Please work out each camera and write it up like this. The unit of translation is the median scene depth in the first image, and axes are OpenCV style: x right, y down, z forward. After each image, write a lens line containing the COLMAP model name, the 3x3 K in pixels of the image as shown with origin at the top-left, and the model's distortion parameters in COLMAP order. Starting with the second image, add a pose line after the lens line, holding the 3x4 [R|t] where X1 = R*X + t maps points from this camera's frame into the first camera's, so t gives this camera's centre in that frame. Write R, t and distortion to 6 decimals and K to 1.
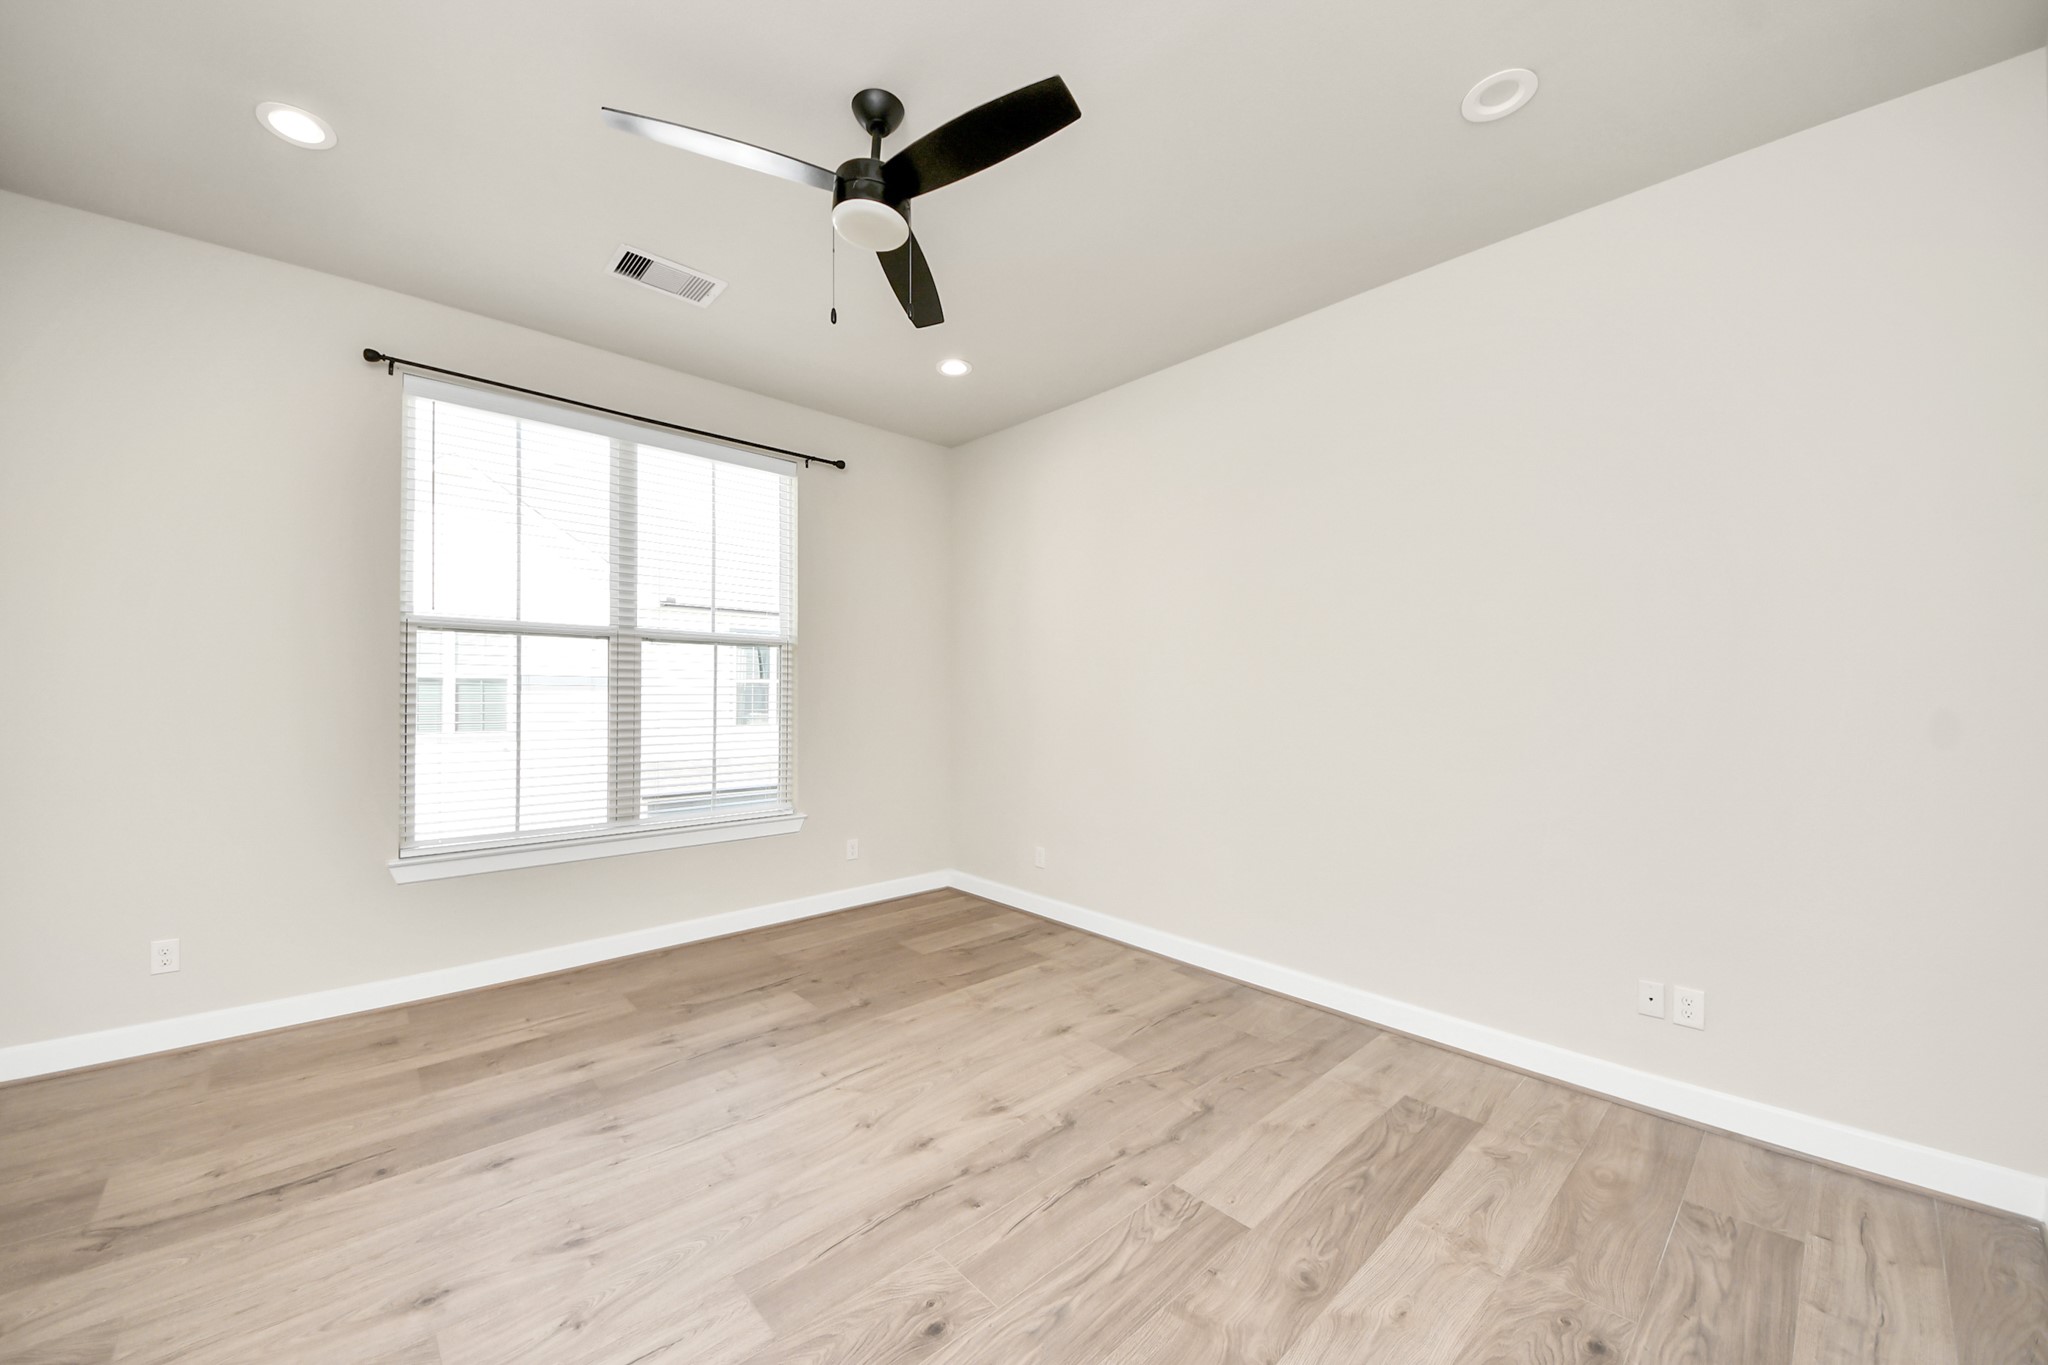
lens RADIAL K [[775.5, 0, 1018.0], [0, 775.5, 688.4], [0, 0, 1]] dist [0.011478, -0.000978]
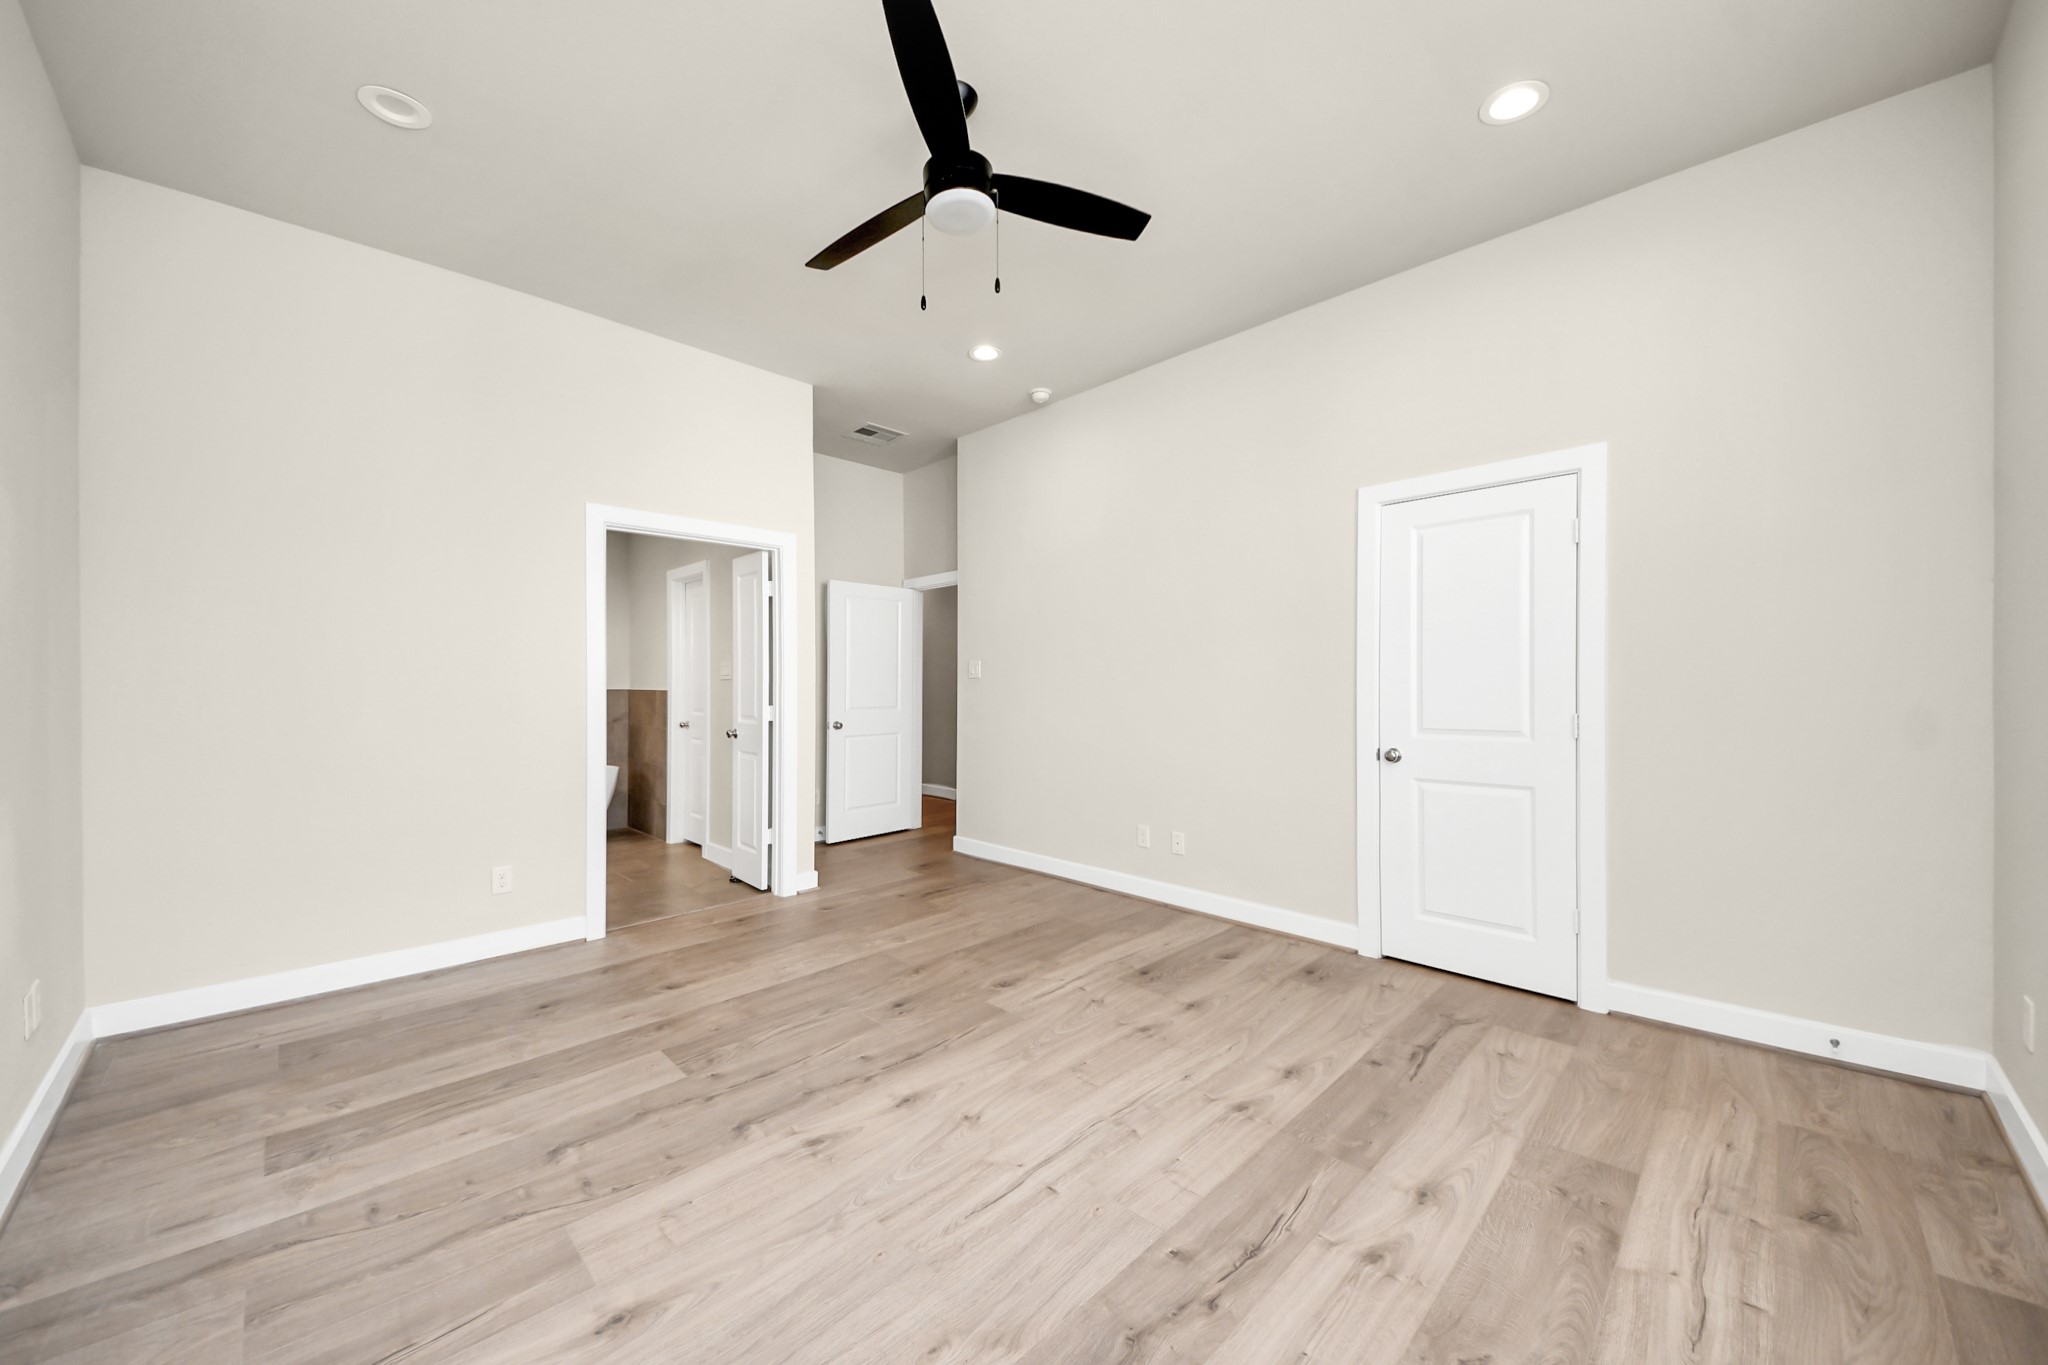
lens RADIAL K [[775.5, 0, 1031.9], [0, 775.5, 677.2], [0, 0, 1]] dist [0.011478, -0.000978]
pose [[-0.998821, 0.005112, -0.048270, -0.220750], [0.006275, 0.999693, -0.023976, 0.063169], [0.048133, -0.024251, -0.998547, 1.872384]]
